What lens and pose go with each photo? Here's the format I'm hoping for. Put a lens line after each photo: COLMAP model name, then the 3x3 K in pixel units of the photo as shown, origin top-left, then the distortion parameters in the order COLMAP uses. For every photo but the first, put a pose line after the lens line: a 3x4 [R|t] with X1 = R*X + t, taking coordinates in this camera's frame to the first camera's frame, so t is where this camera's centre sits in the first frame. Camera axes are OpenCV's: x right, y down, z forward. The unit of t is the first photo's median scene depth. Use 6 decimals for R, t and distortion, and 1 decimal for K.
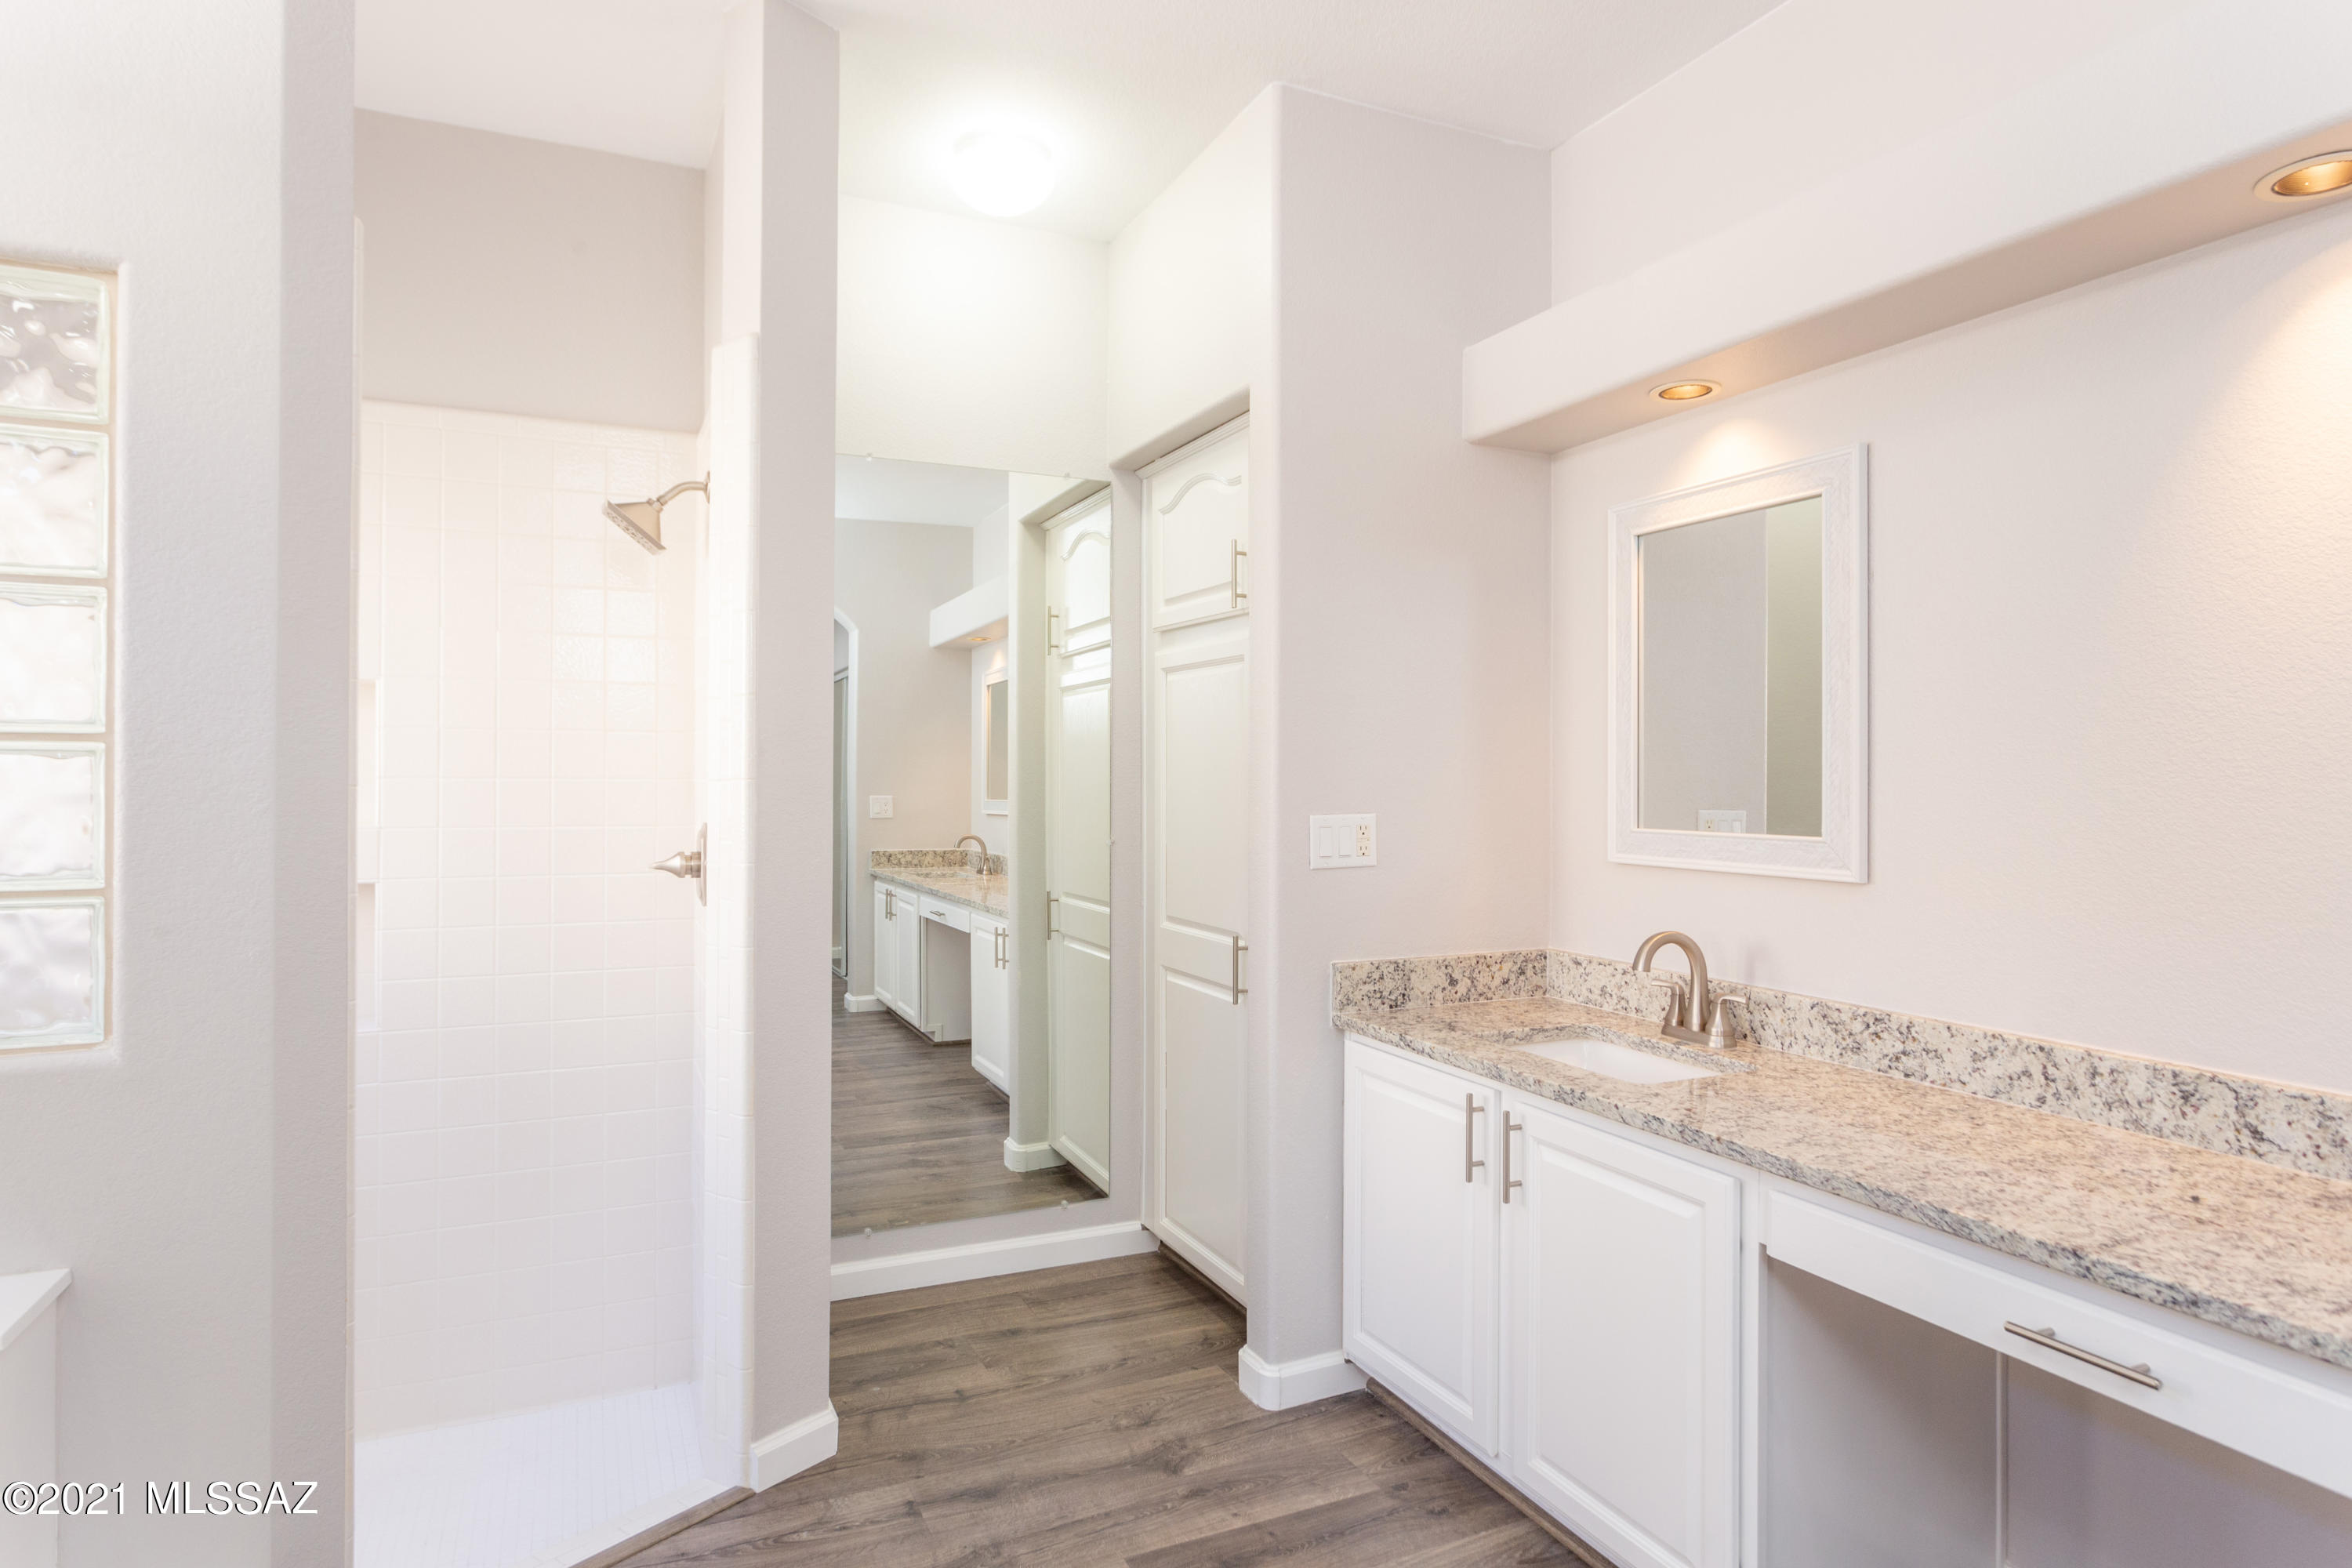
lens RADIAL K [[1366.3, 0, 1176.0], [0, 1366.3, 784.0], [0, 0, 1]] dist [0.001700, 0.000572]
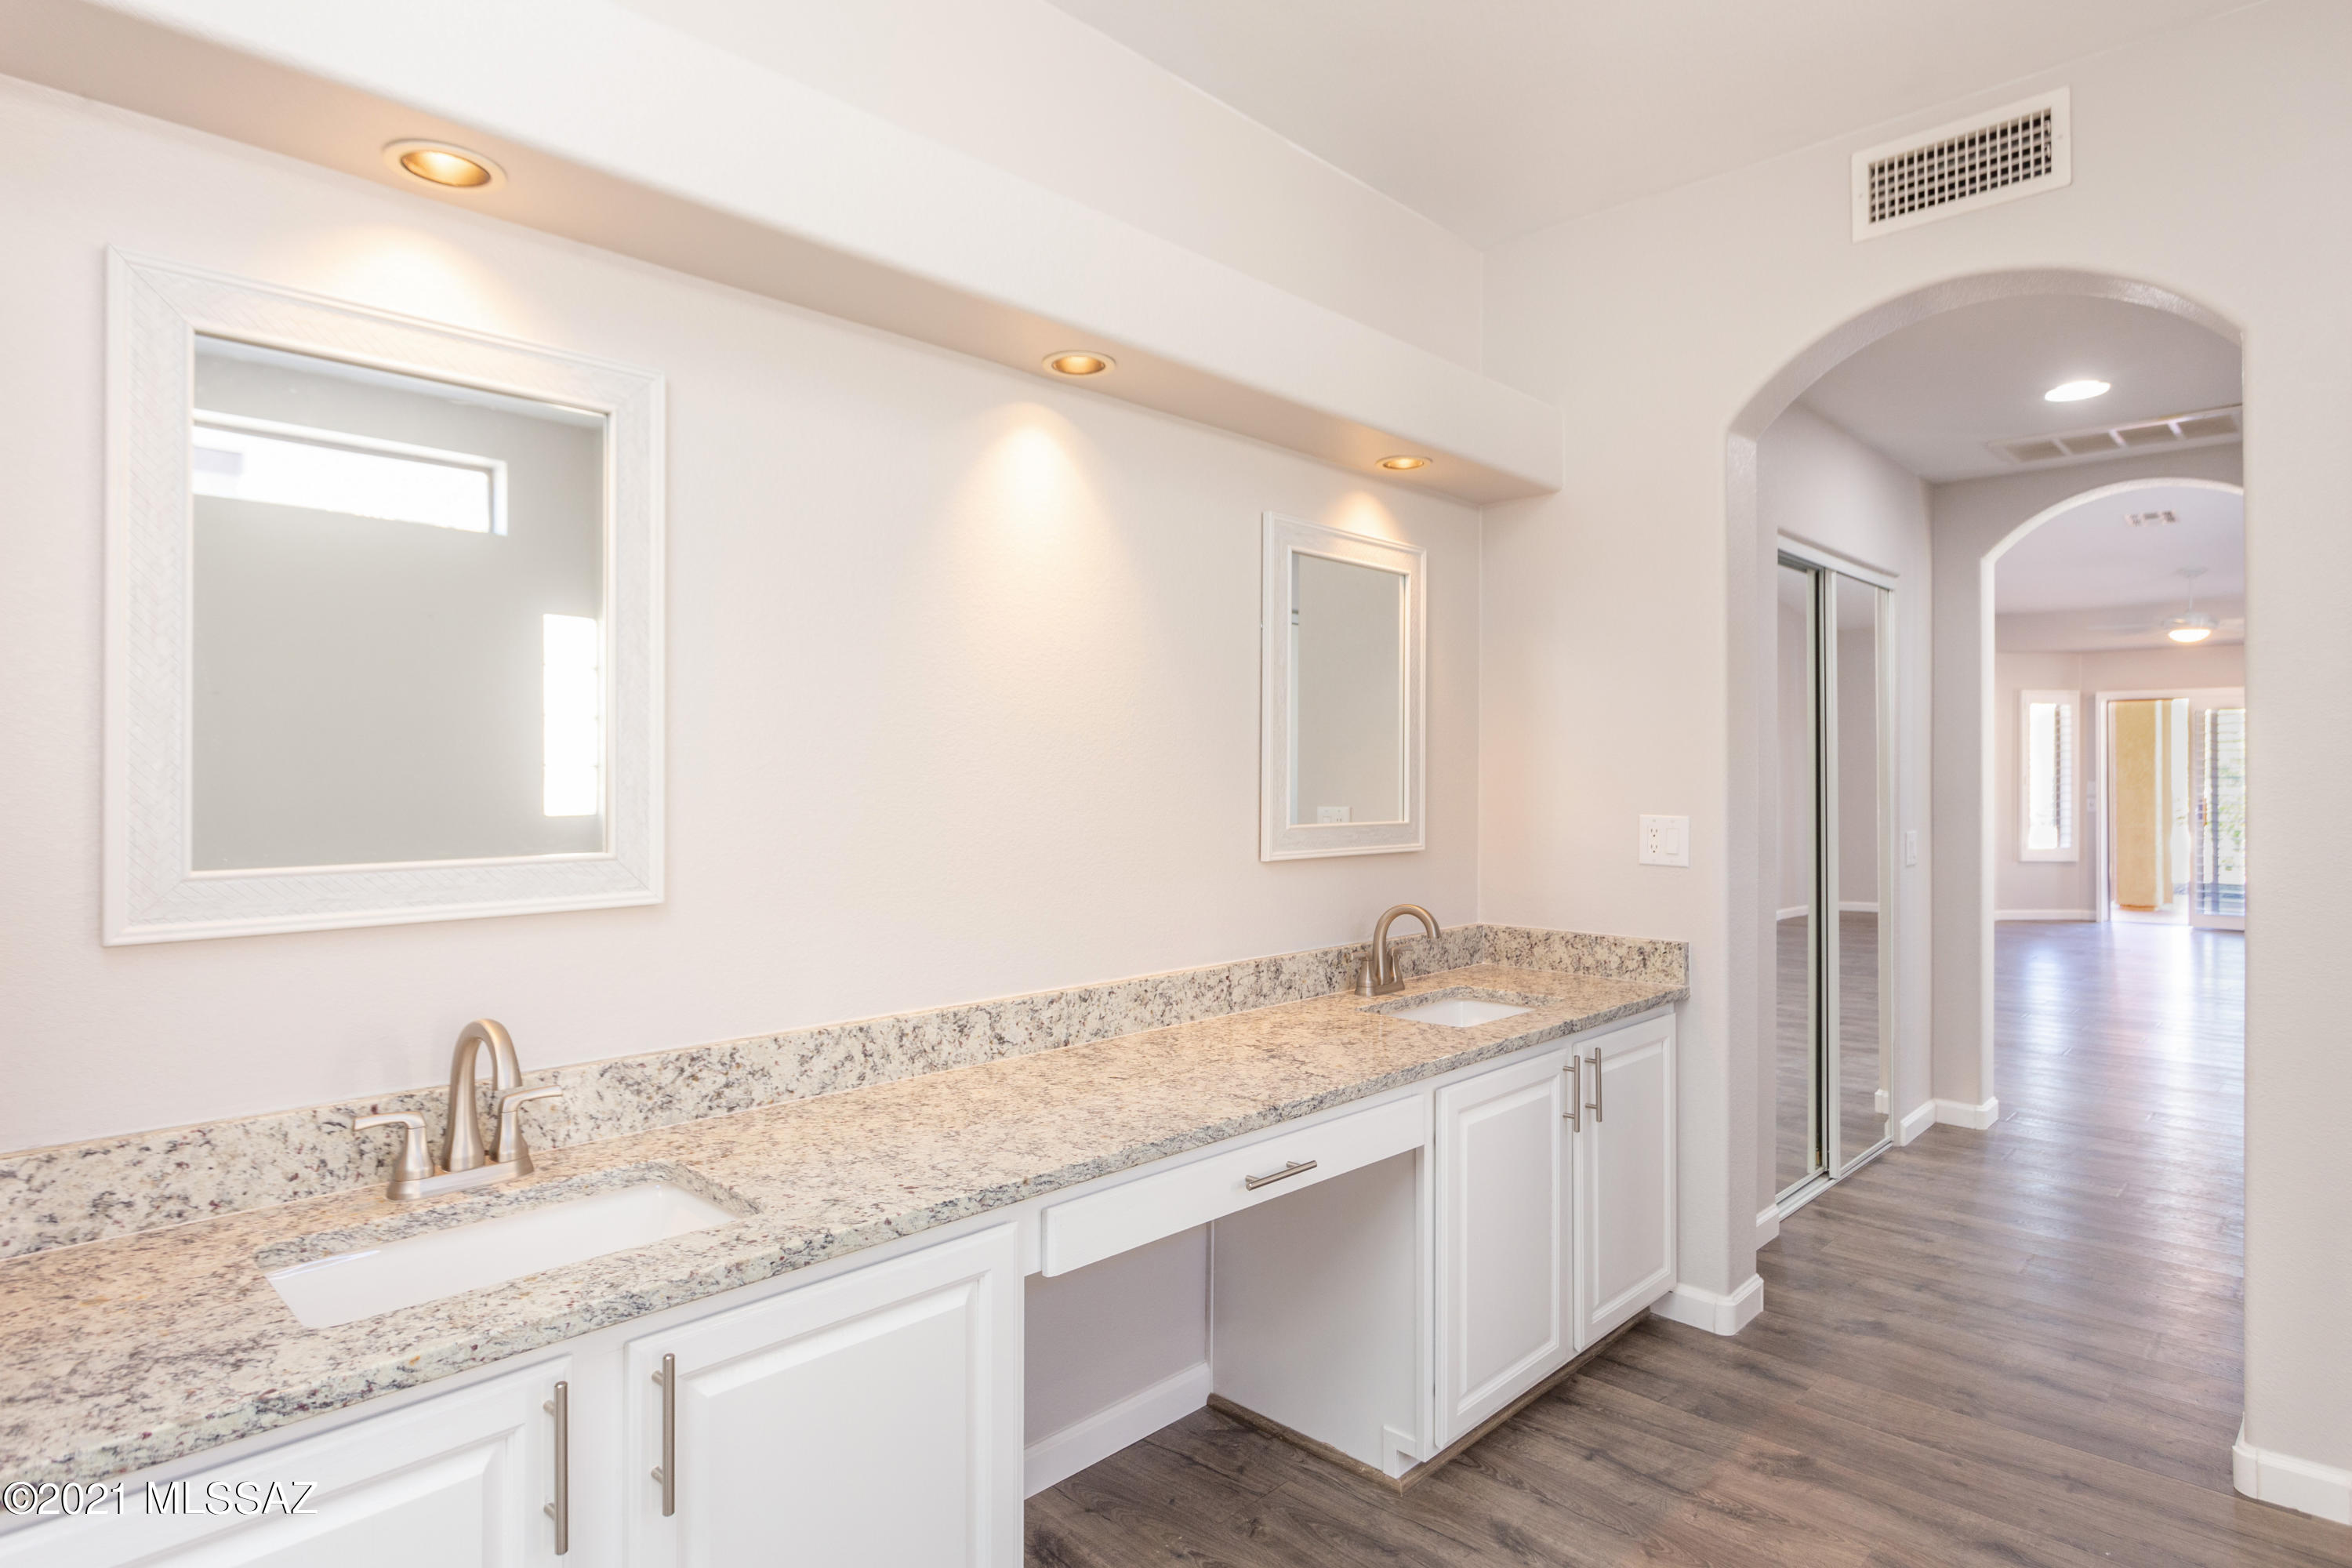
lens RADIAL K [[1284.9, 0, 1176.0], [0, 1284.9, 784.0], [0, 0, 1]] dist [0.005800, 0.001854]
pose [[-0.383353, -0.004002, 0.923593, -0.370169], [0.008164, 0.999937, 0.007722, -0.003717], [-0.923566, 0.010501, -0.383296, 1.101518]]
